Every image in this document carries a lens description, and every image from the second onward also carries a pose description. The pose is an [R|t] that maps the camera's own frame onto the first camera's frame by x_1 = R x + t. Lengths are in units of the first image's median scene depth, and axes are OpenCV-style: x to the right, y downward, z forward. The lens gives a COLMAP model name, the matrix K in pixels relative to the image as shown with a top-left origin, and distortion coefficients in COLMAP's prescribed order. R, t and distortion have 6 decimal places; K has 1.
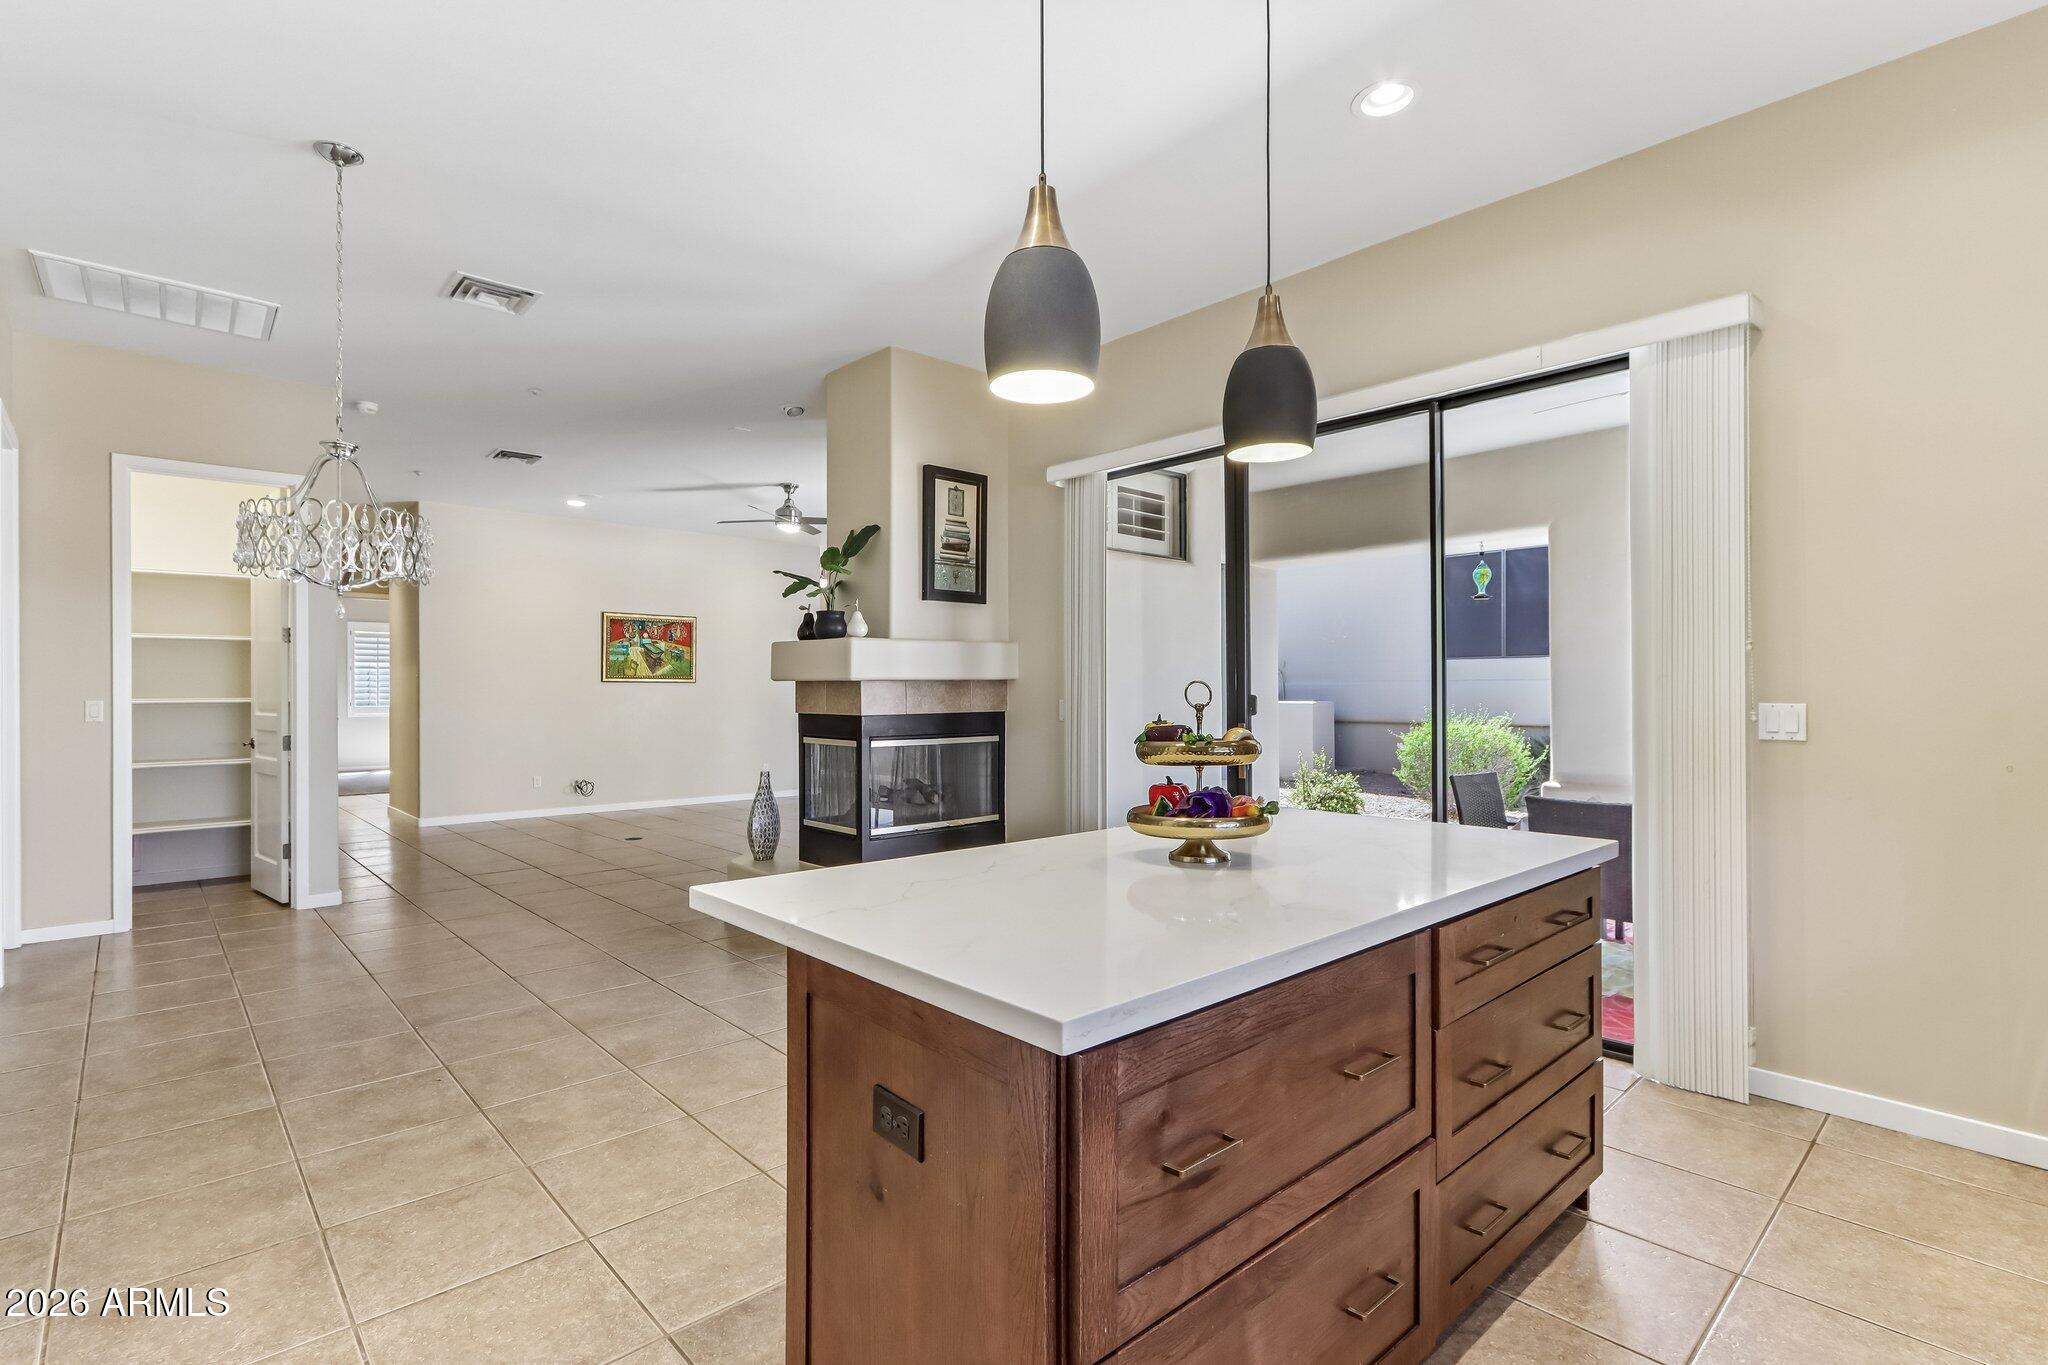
lens RADIAL K [[964.5, 0, 993.8], [0, 964.5, 682.4], [0, 0, 1]] dist [0.000255, 0.000648]
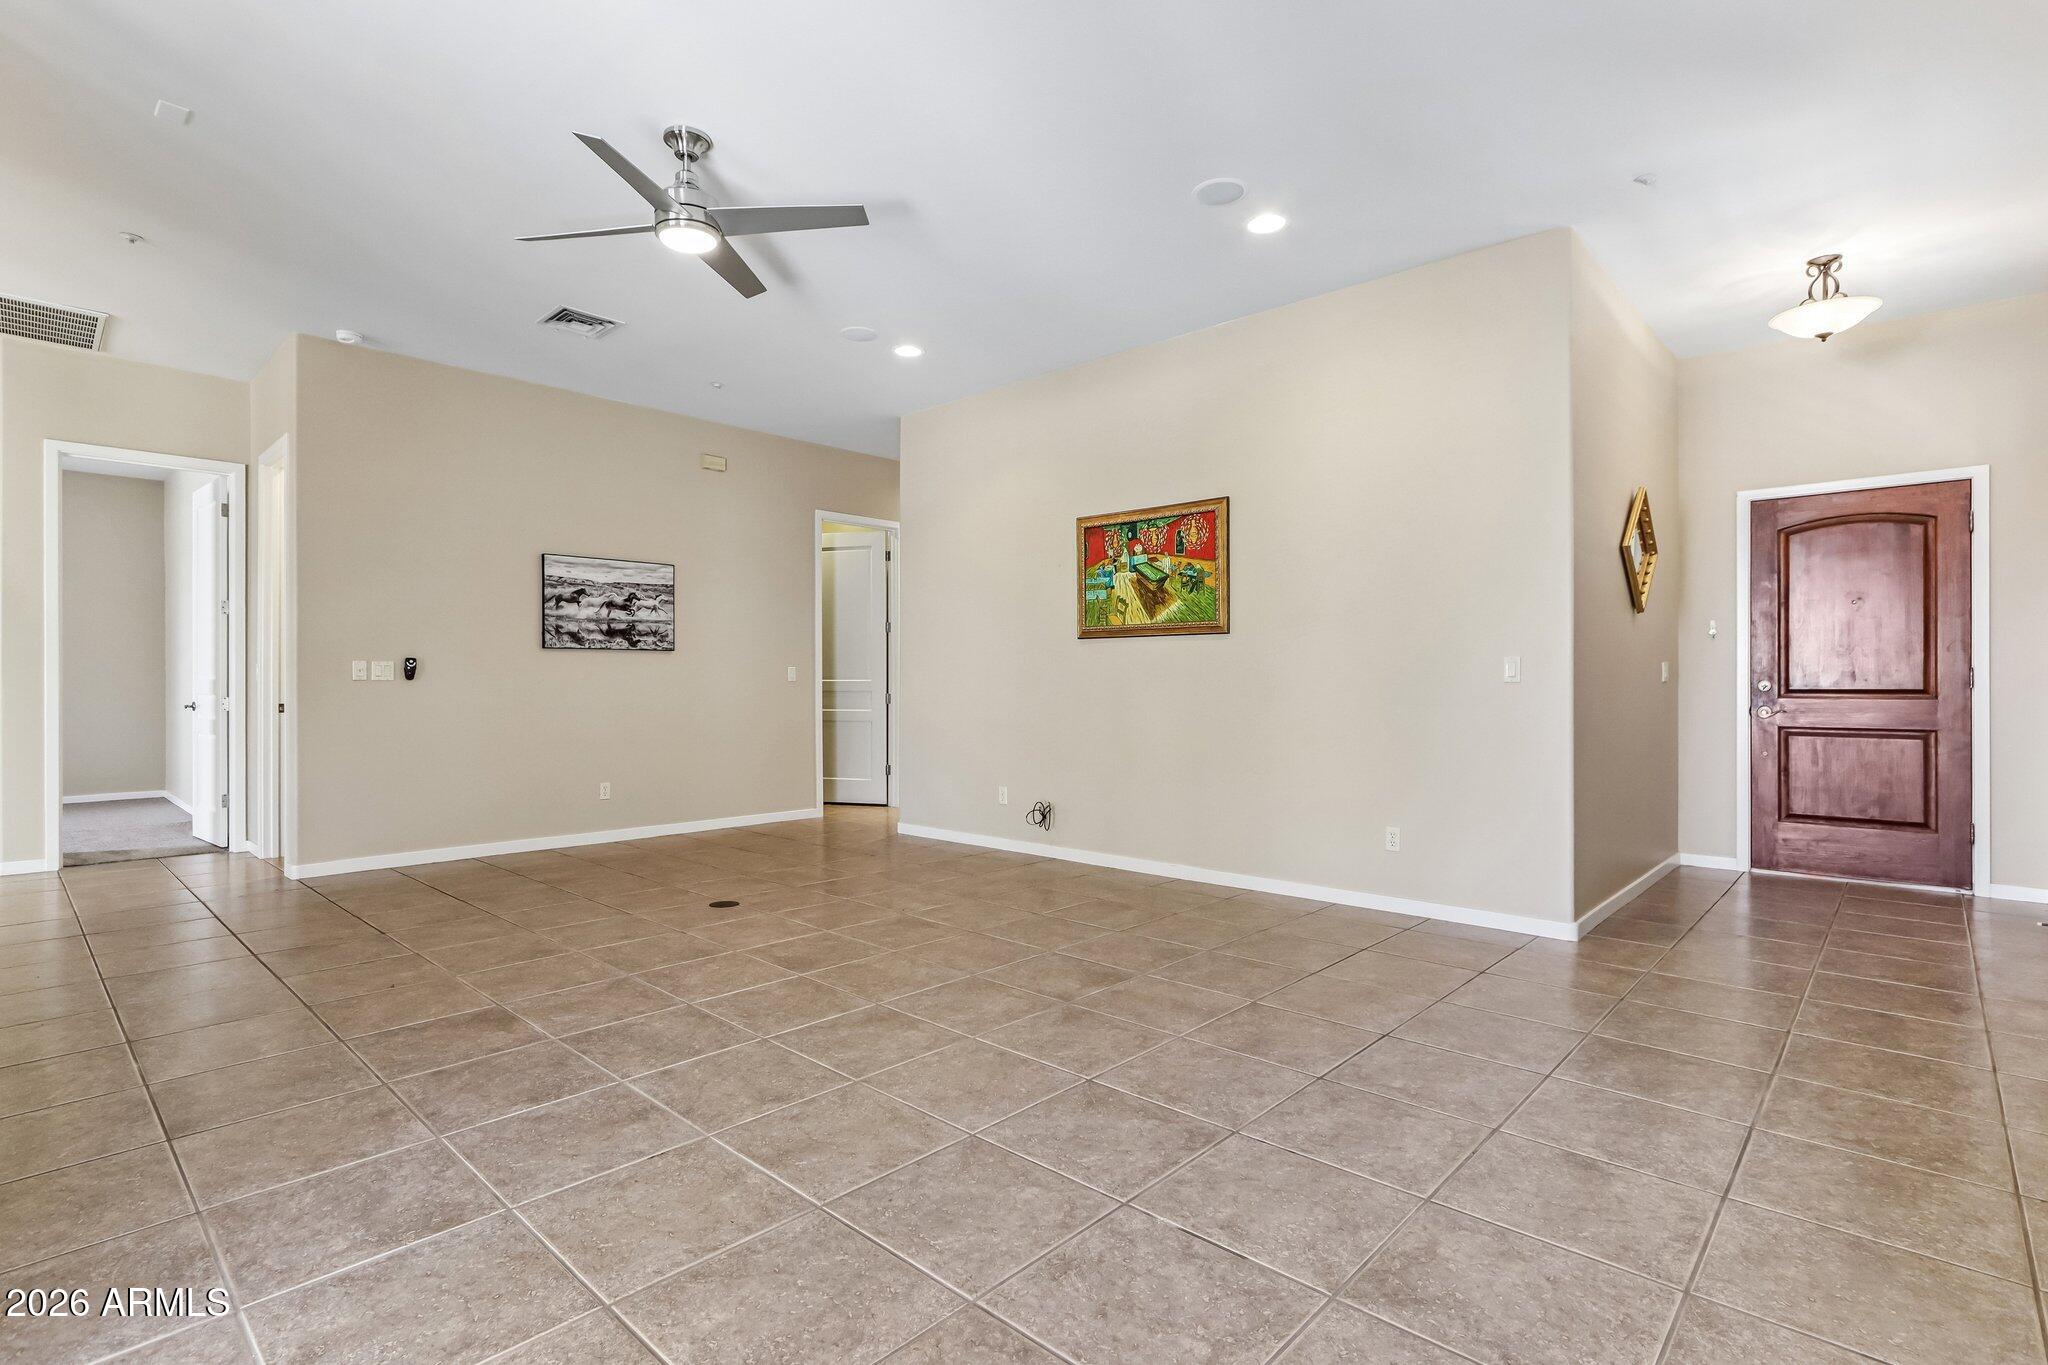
lens RADIAL K [[974.2, 0, 990.0], [0, 974.2, 692.8], [0, 0, 1]] dist [-0.001698, 0.000163]
pose [[0.085538, 0.006965, -0.996311, 0.323766], [0.002535, 0.999971, 0.007208, 0.051657], [0.996332, -0.003142, 0.085518, 1.687198]]
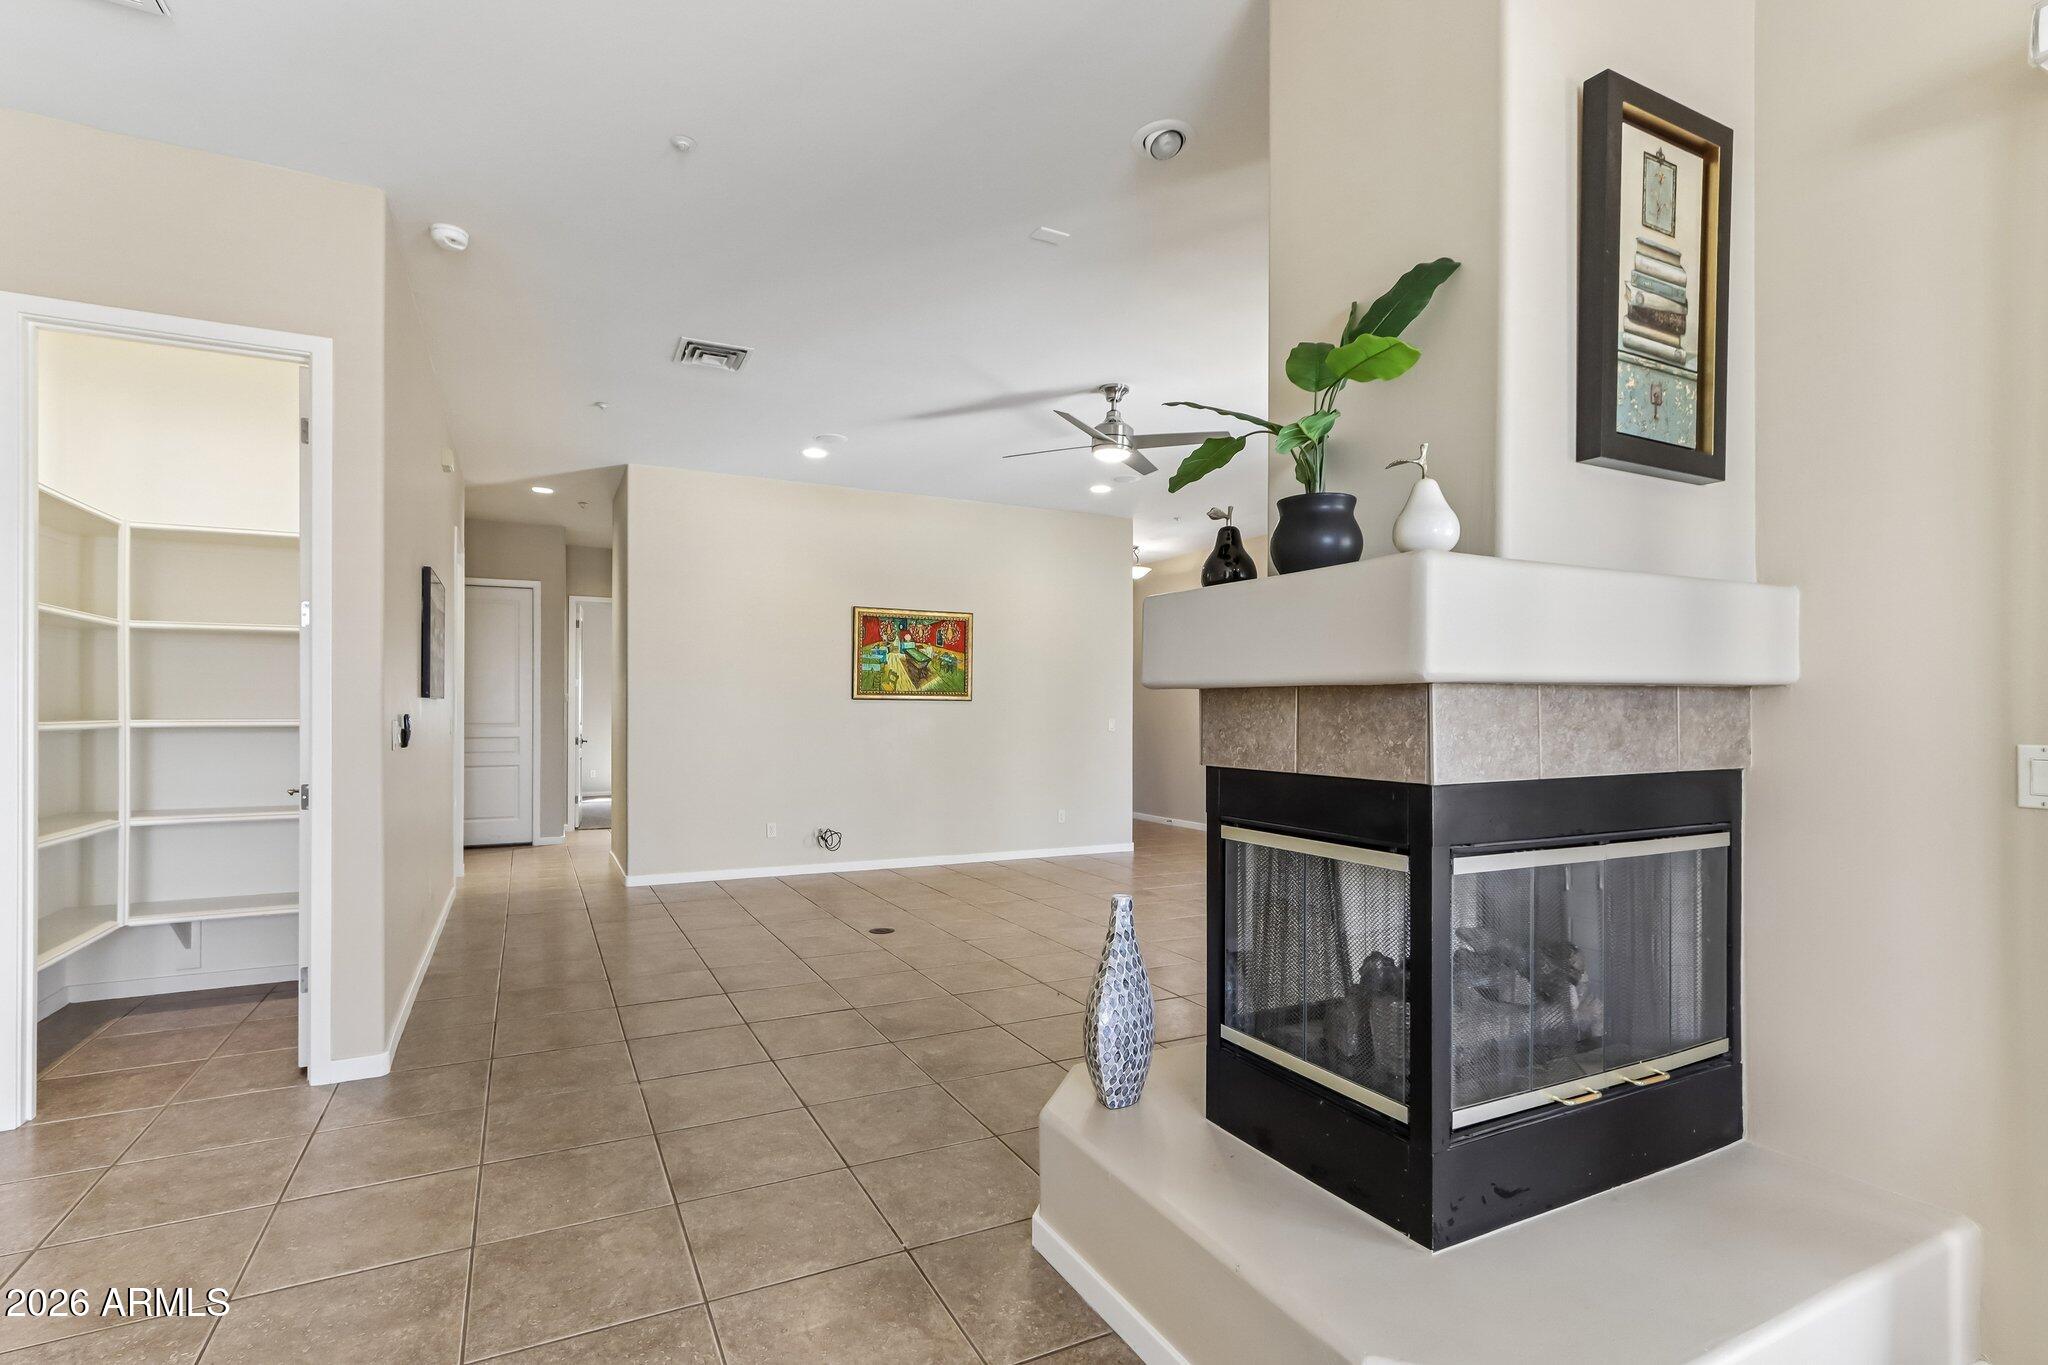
lens RADIAL K [[969.5, 0, 1024.0], [0, 969.5, 682.5], [0, 0, 1]] dist [0.000183, 0.000033]
pose [[0.969864, -0.001940, -0.243640, -0.174317], [-0.003709, 0.999735, -0.022725, 0.005645], [0.243620, 0.022944, 0.969599, 0.565779]]
